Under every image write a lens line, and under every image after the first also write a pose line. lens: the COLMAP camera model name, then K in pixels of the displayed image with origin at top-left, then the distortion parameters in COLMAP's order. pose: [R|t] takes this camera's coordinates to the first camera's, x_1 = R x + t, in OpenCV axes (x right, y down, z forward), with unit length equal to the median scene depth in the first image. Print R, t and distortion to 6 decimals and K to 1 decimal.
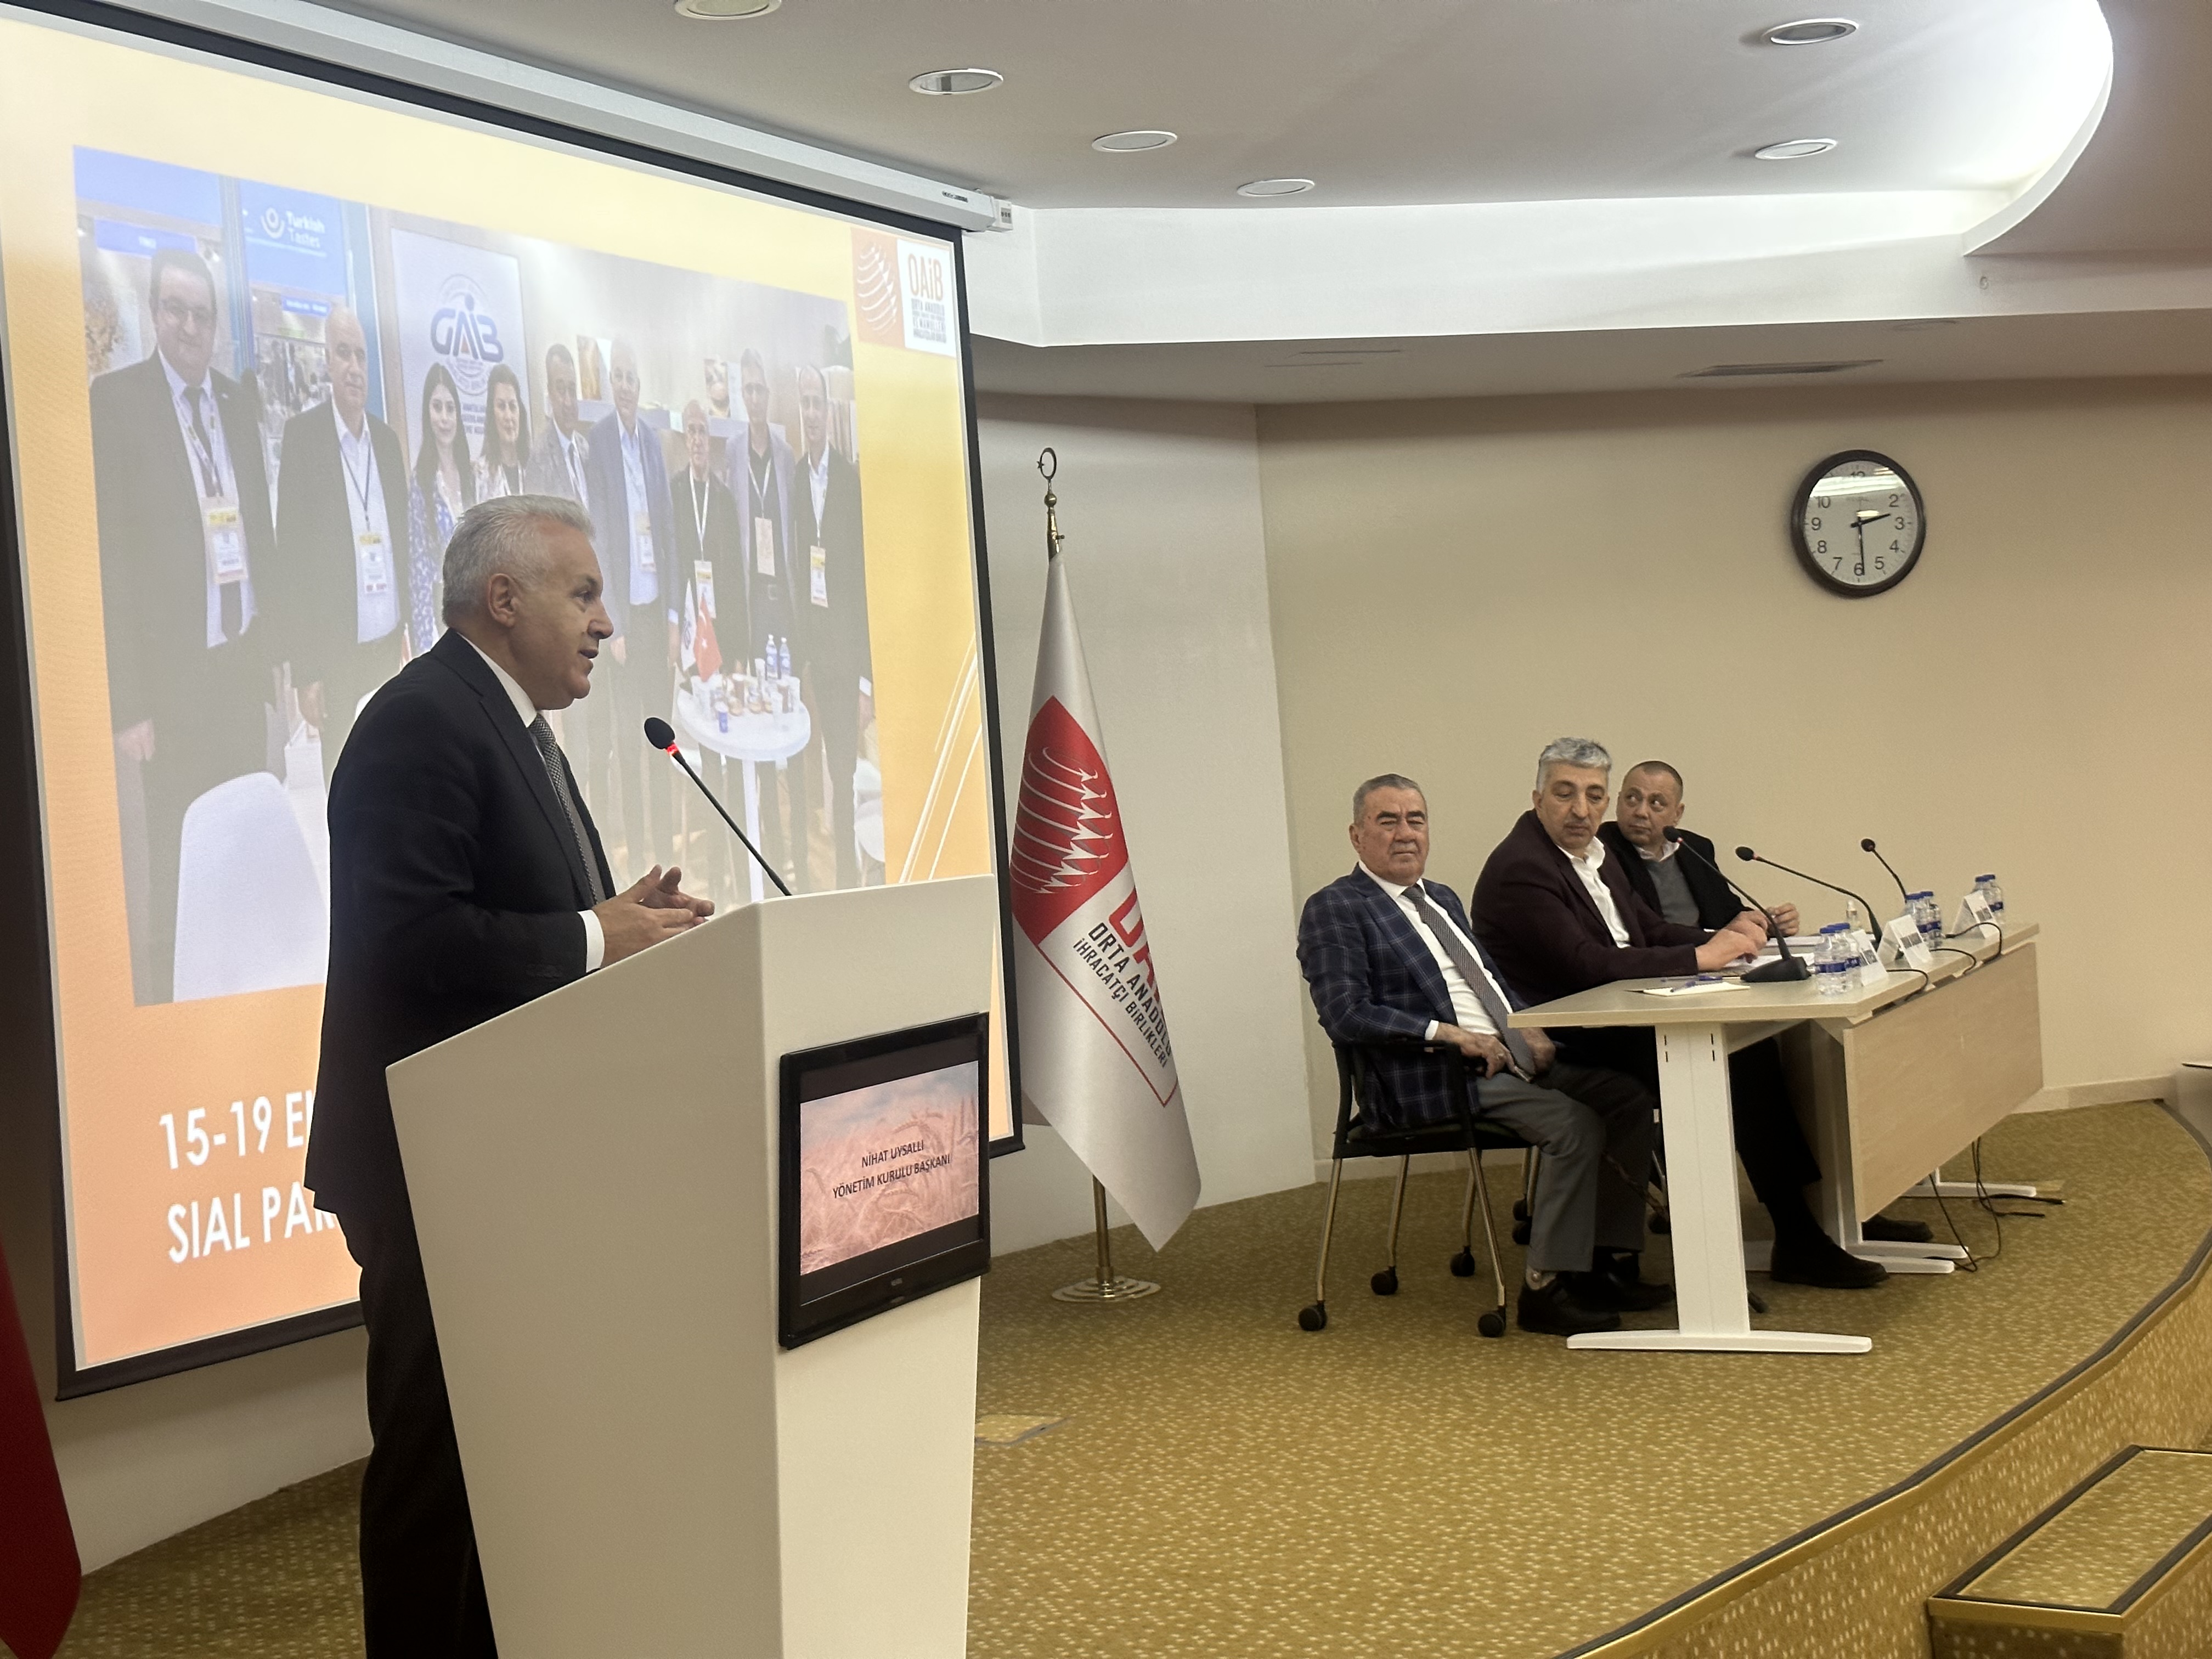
lens RADIAL K [[3082.4, 0, 1106.2], [0, 3082.4, 844.6], [0, 0, 1]] dist [0.120251, 0.000000]
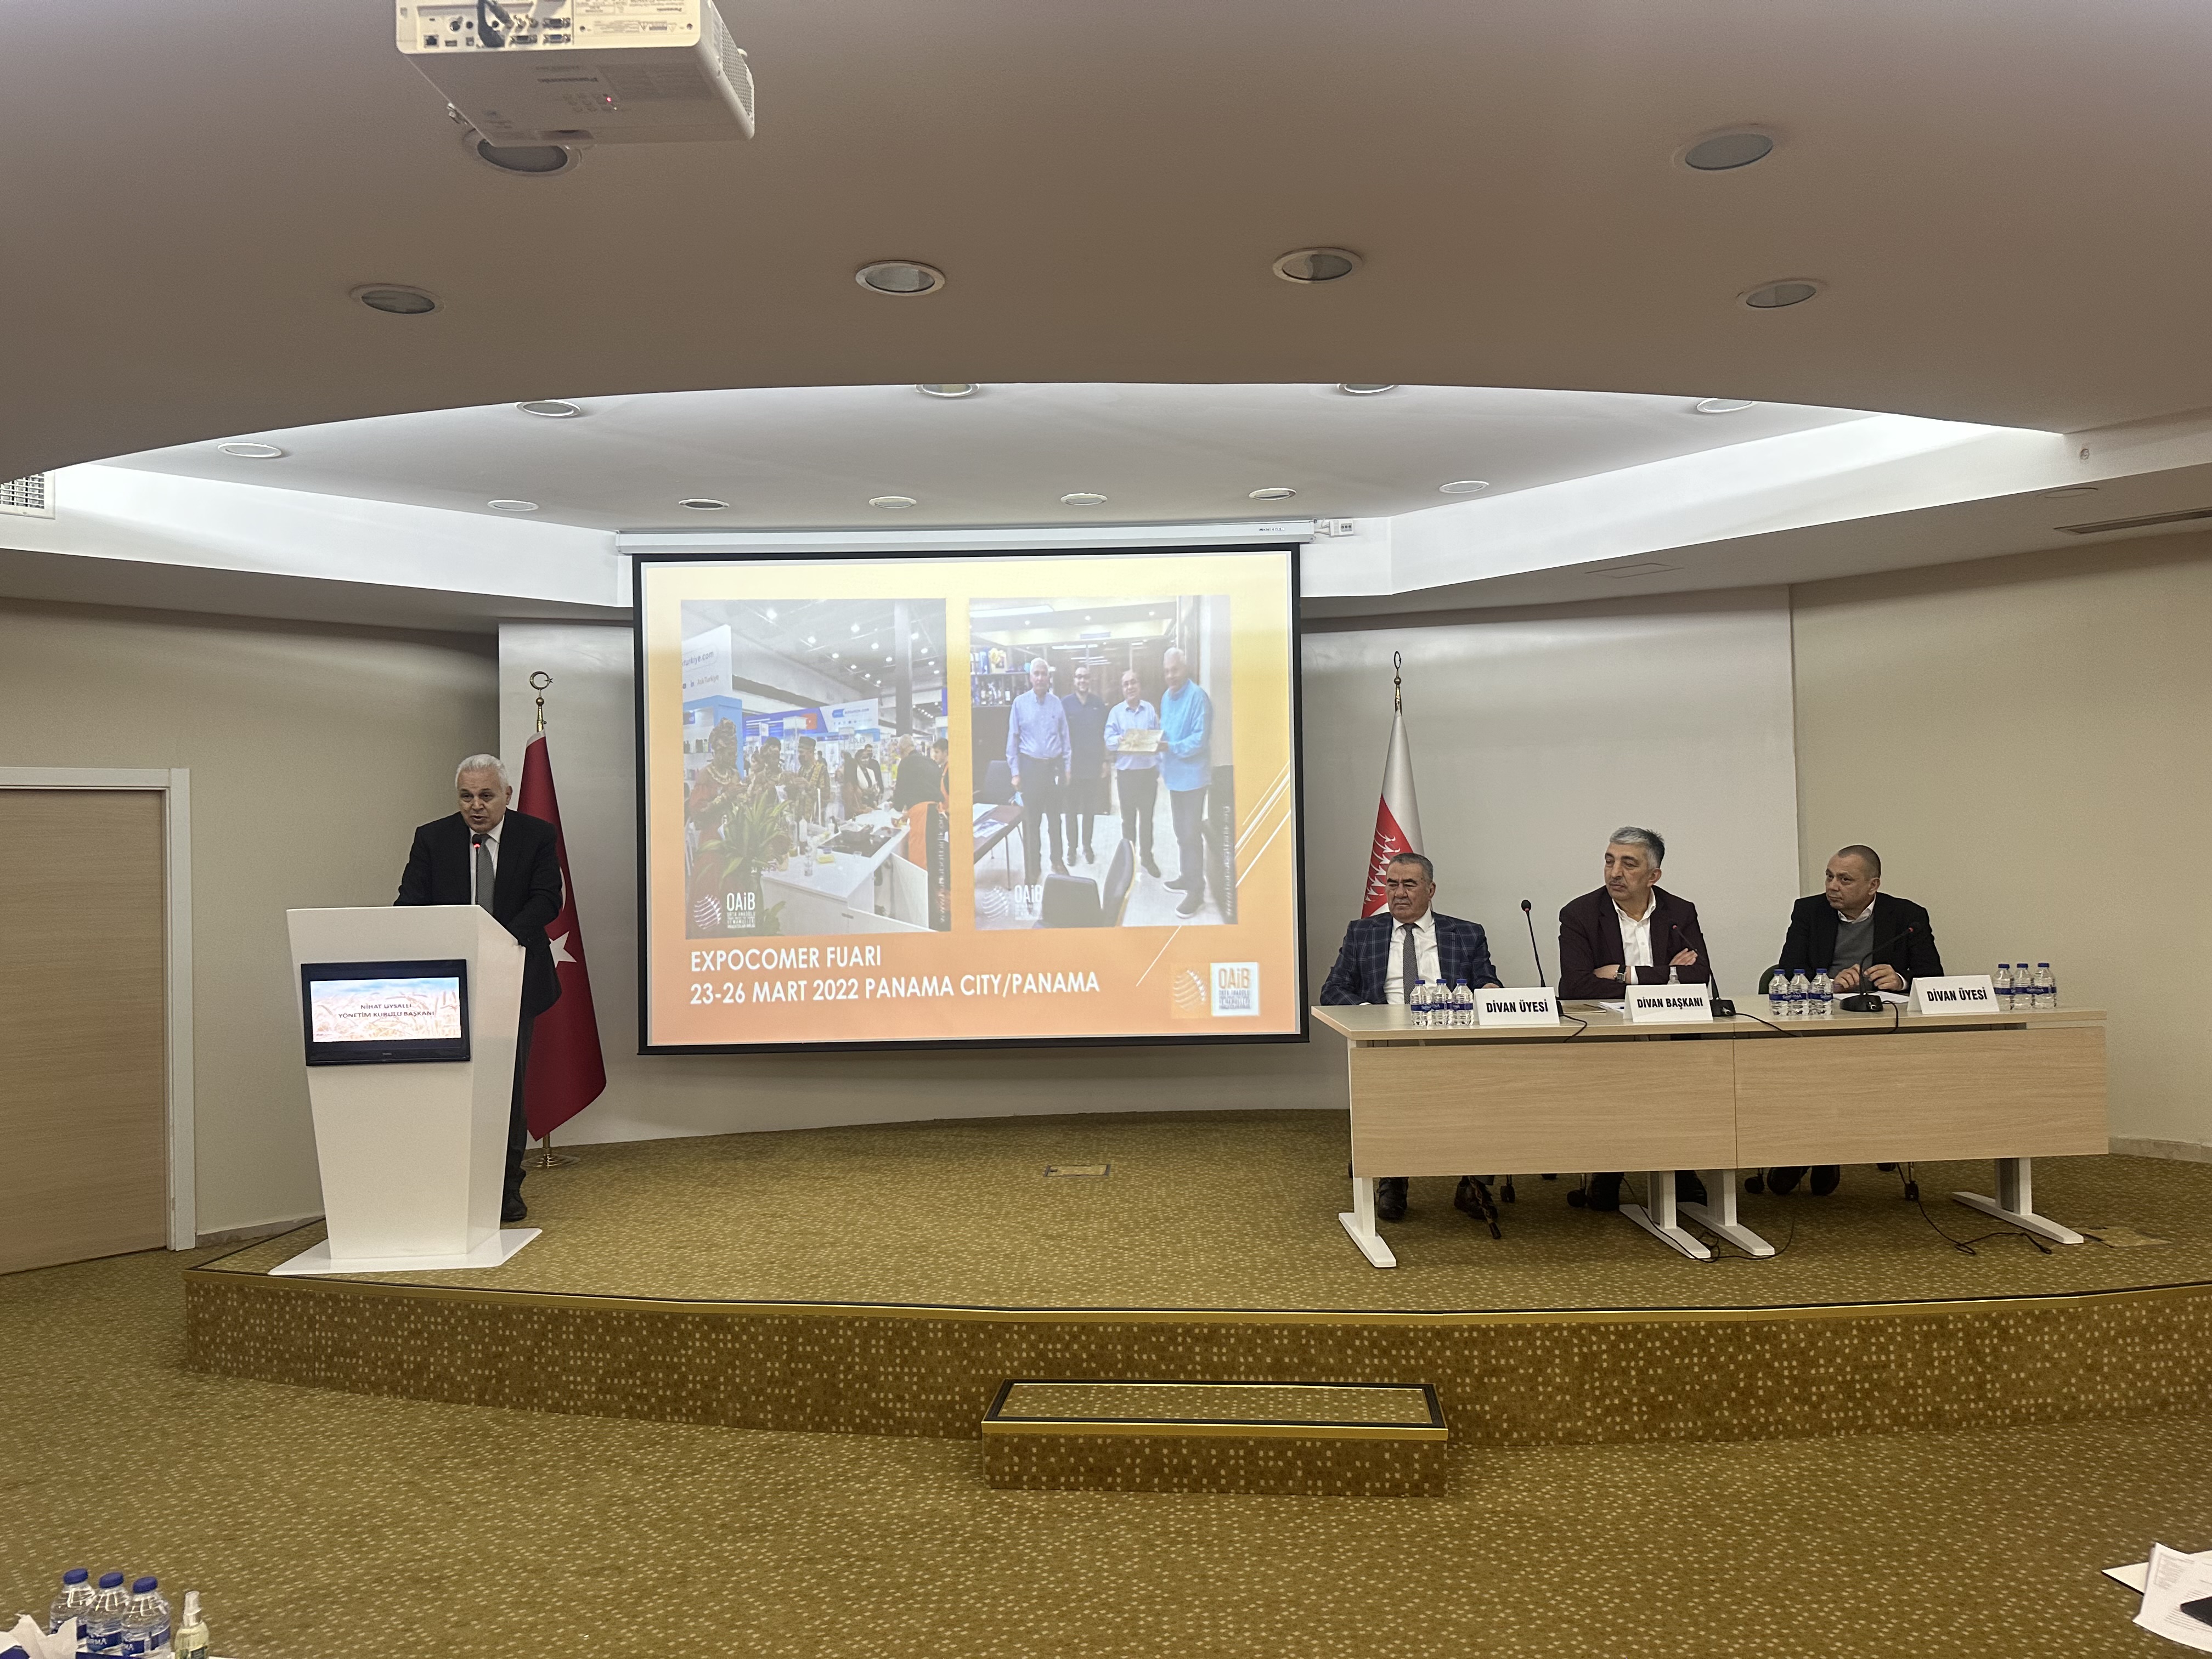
lens RADIAL K [[1539.3, 0, 1121.5], [0, 1539.3, 823.9], [0, 0, 1]] dist [0.070996, -0.101134]
pose [[0.475923, 0.046175, -0.878274, 1.381258], [-0.022802, 0.998933, 0.040162, -0.124559], [0.879191, 0.000912, 0.476468, 0.890313]]
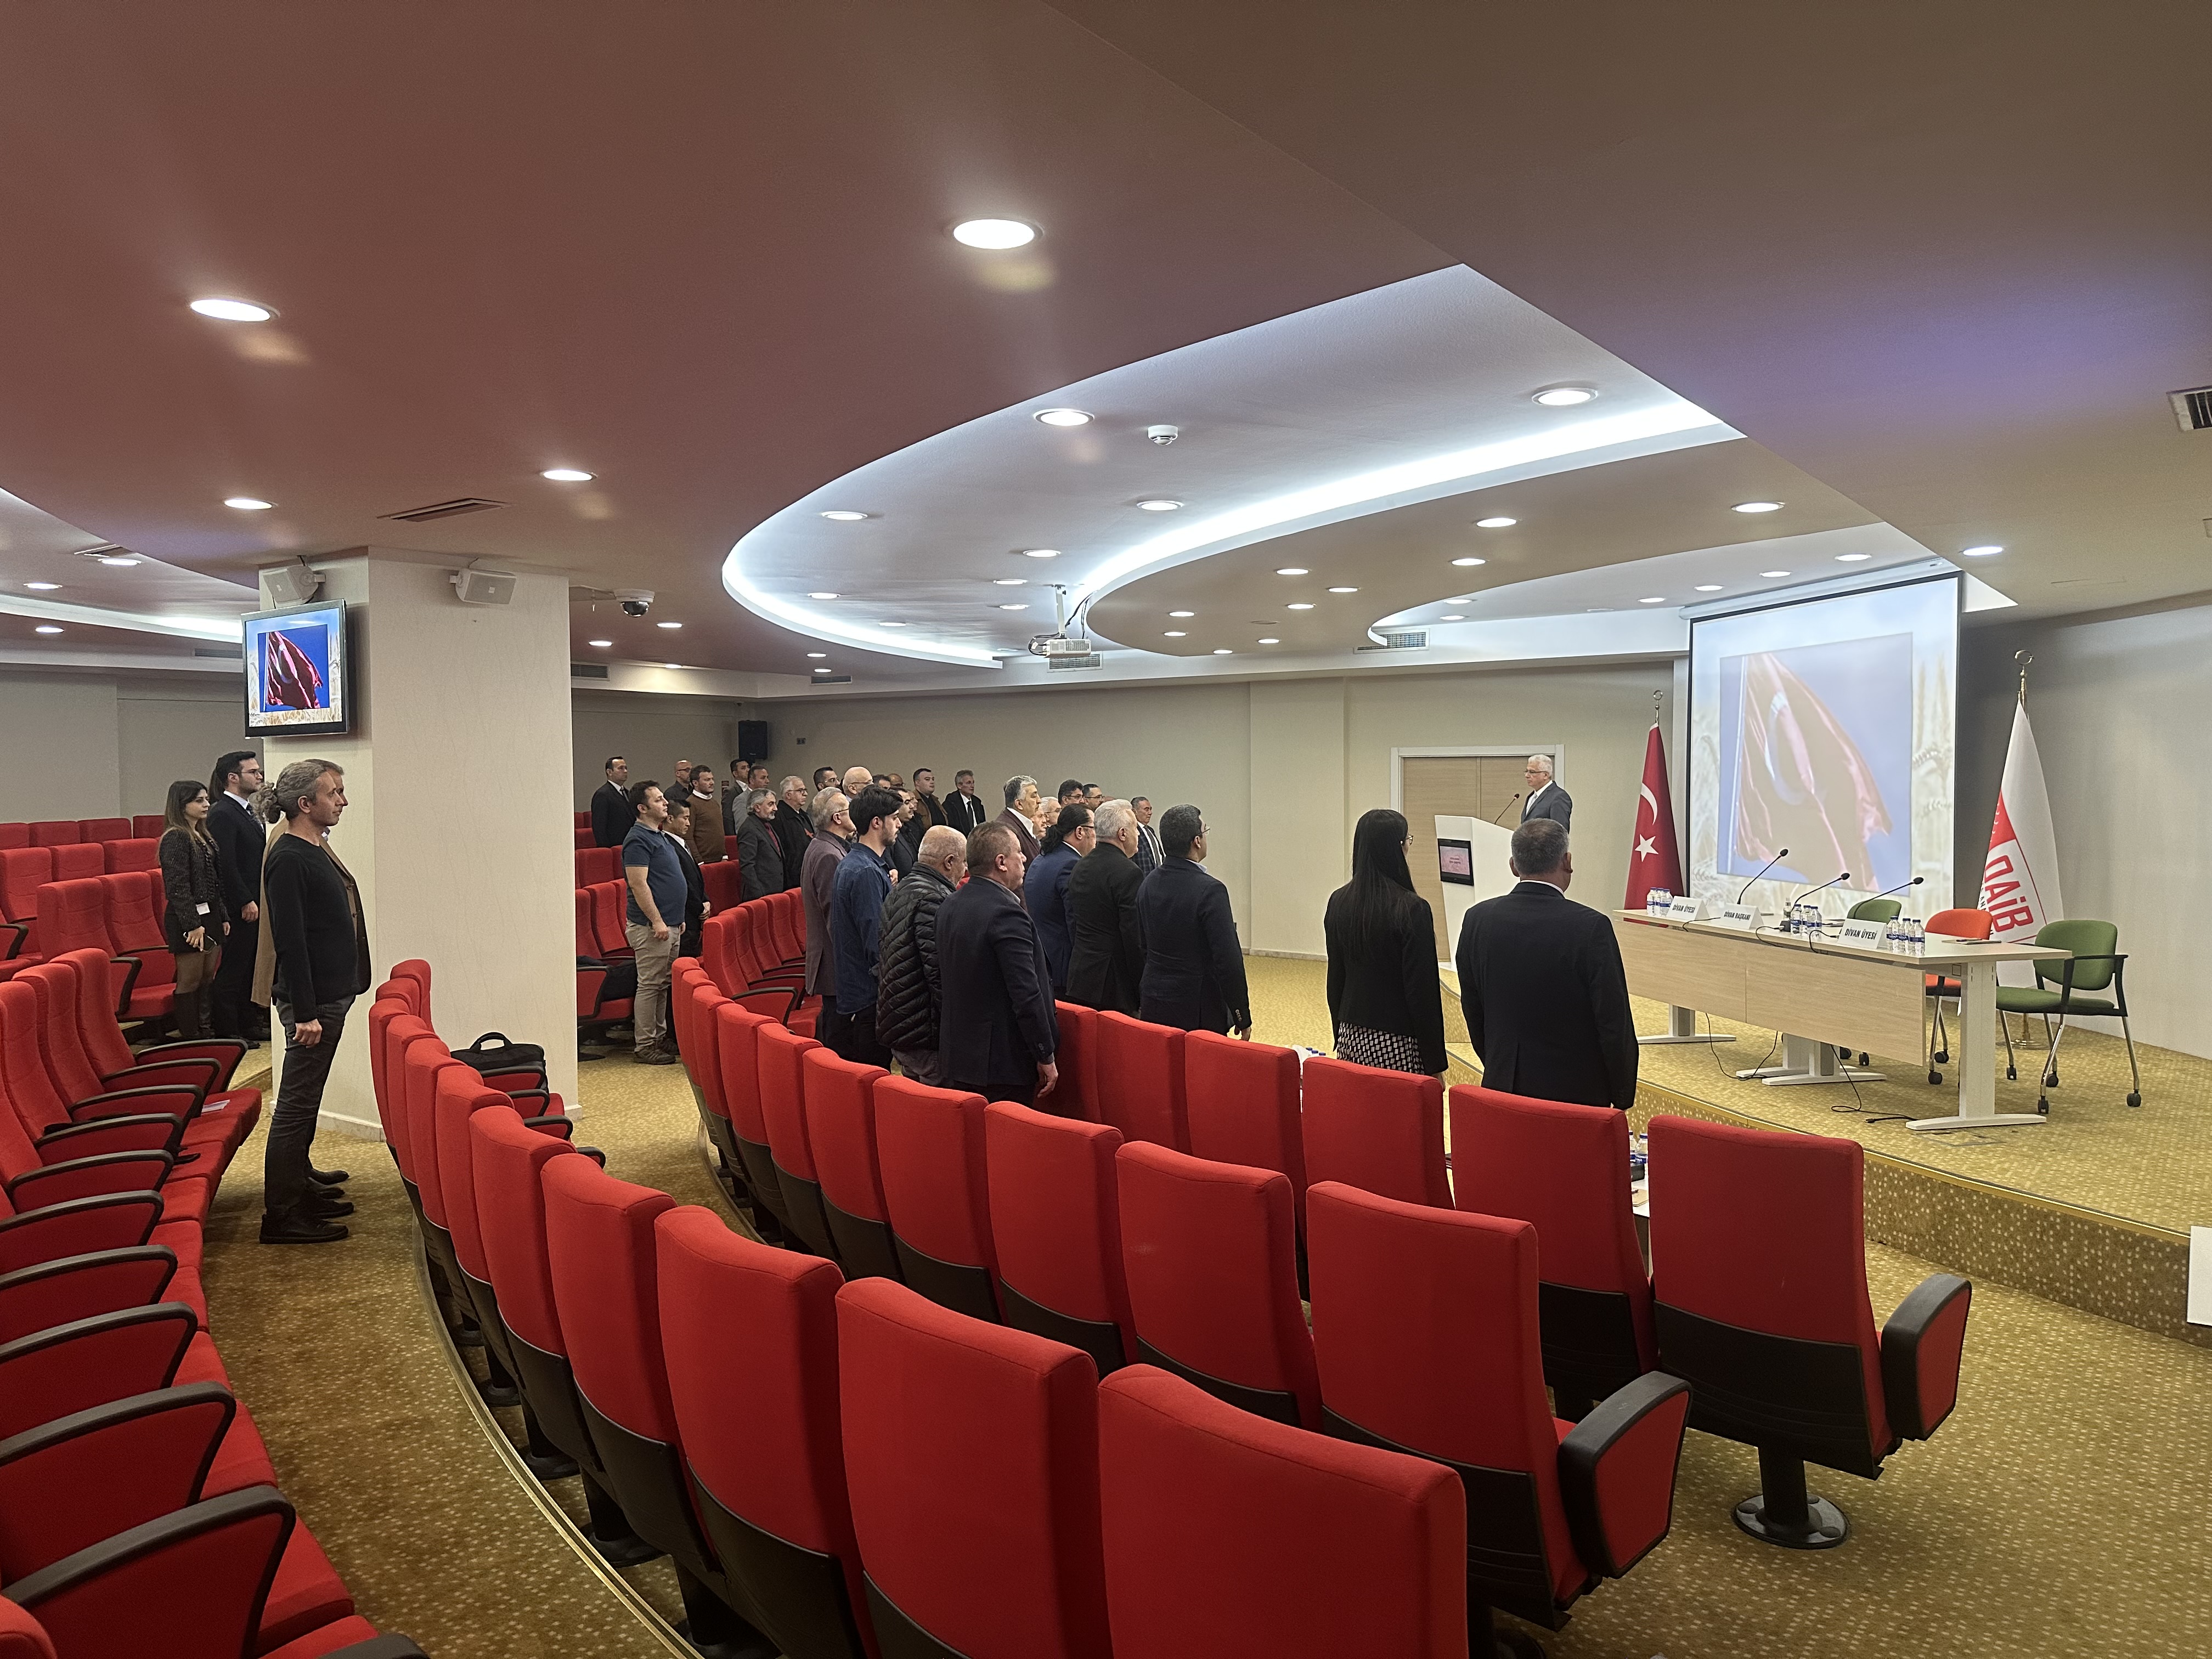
lens RADIAL K [[1539.3, 0, 1094.7], [0, 1539.3, 822.4], [0, 0, 1]] dist [0.070996, -0.101134]
pose [[-0.788863, 0.092167, -0.607619, 2.343086], [0.051272, 0.995114, 0.084377, -0.269058], [0.612427, 0.035408, -0.789734, 2.941574]]
